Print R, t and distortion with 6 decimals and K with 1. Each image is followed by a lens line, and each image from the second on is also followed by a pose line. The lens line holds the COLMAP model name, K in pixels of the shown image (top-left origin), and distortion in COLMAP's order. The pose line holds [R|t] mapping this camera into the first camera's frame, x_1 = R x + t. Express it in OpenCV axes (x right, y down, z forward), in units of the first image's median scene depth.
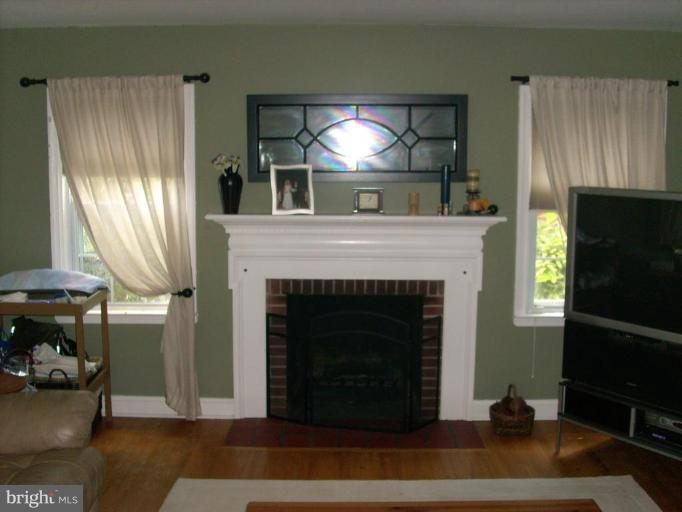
lens RADIAL K [[758.9, 0, 341.0], [0, 758.9, 256.0], [0, 0, 1]] dist [-0.144637, 0.014050]
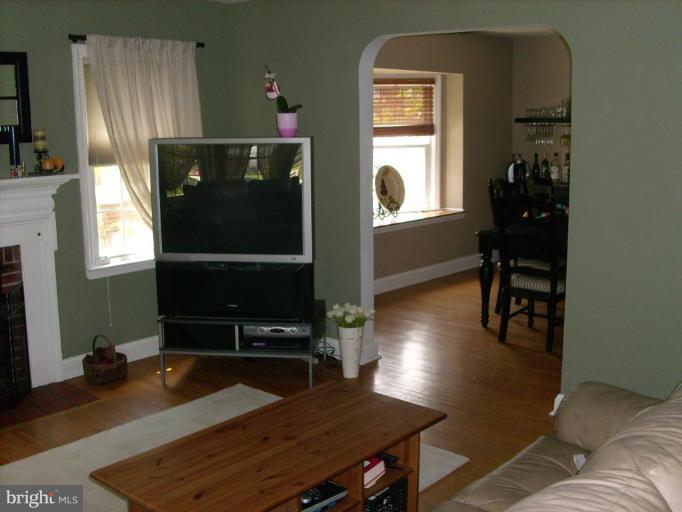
lens RADIAL K [[758.9, 0, 341.0], [0, 758.9, 256.0], [0, 0, 1]] dist [-0.144637, 0.014050]
pose [[0.657463, -0.149027, 0.738602, -0.302591], [0.112257, 0.988679, 0.099560, -0.001874], [-0.745077, 0.017457, 0.666750, 0.065111]]
